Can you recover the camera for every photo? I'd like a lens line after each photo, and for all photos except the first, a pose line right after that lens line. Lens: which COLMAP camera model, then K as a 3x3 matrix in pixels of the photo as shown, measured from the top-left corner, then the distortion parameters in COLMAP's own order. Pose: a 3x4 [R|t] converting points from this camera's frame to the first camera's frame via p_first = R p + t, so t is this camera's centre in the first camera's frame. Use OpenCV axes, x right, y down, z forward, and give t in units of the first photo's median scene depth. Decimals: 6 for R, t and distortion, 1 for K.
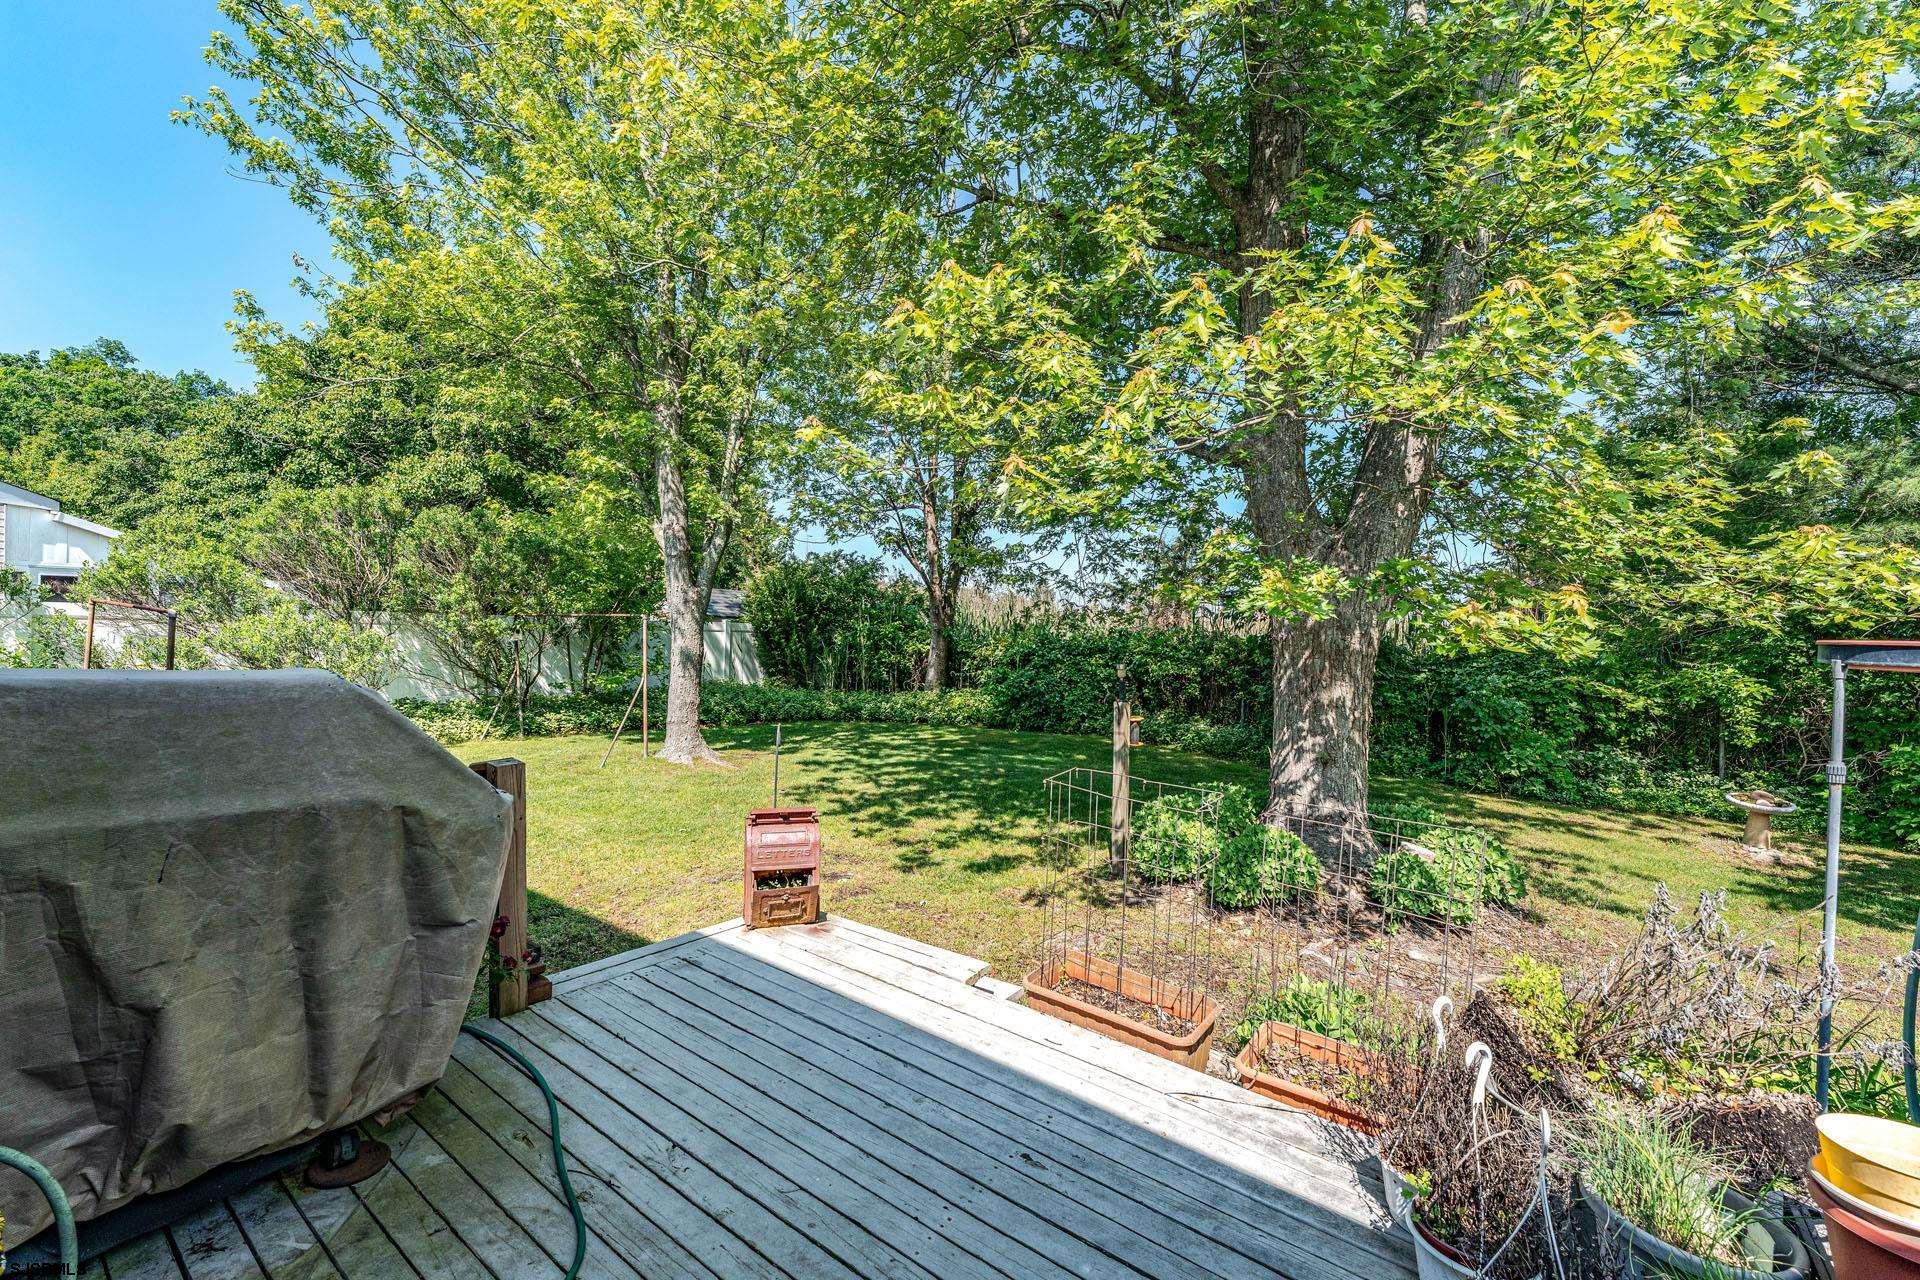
lens RADIAL K [[806.2, 0, 969.3], [0, 806.2, 633.9], [0, 0, 1]] dist [0.002499, 0.000336]
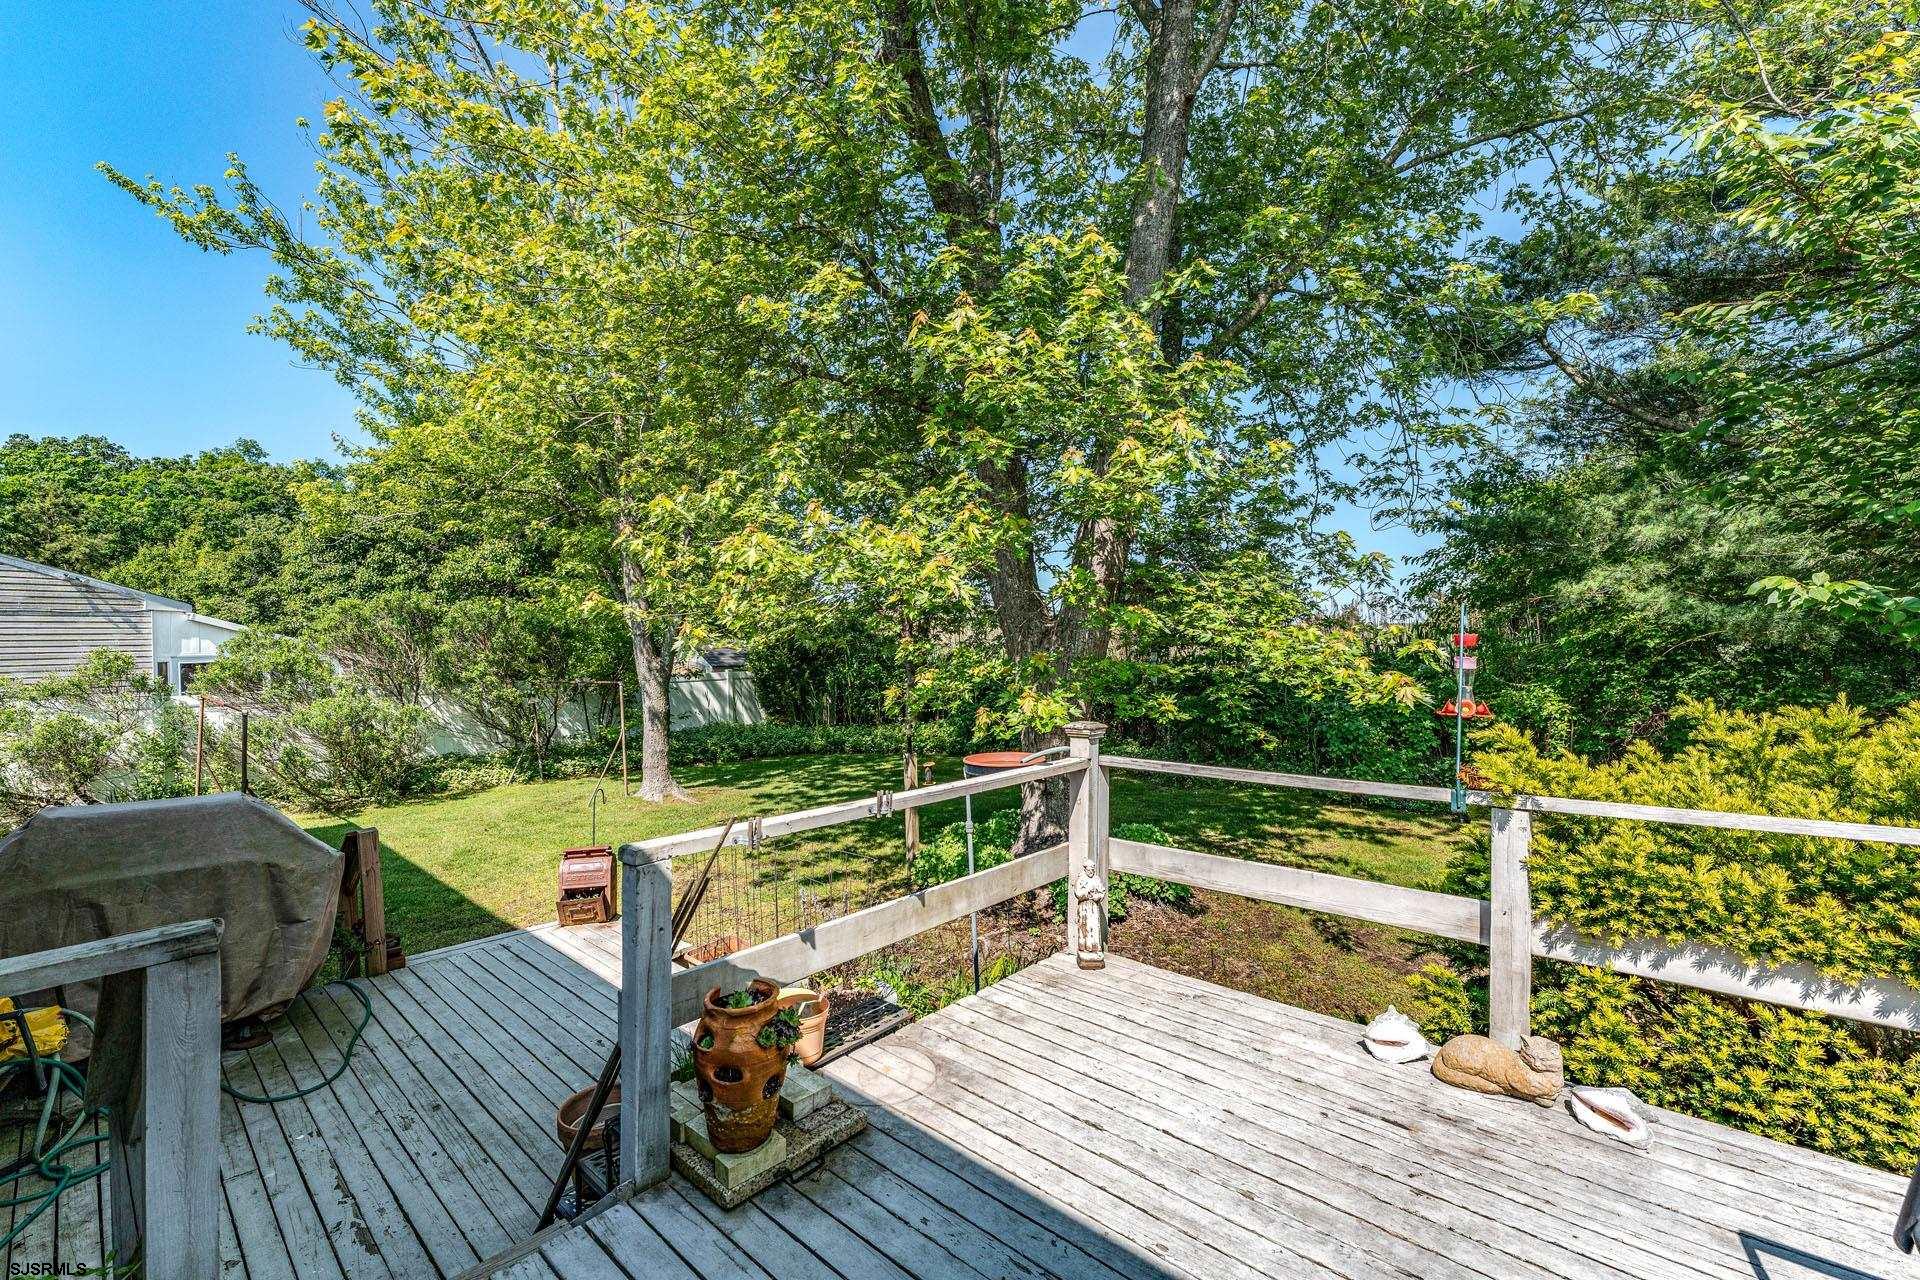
lens RADIAL K [[792.2, 0, 1000.0], [0, 792.2, 639.6], [0, 0, 1]] dist [-0.000398, -0.000111]
pose [[0.996542, -0.044105, -0.070414, 0.261847], [0.043528, 0.999005, -0.009700, -0.050016], [0.070772, 0.006602, 0.997471, -0.173060]]
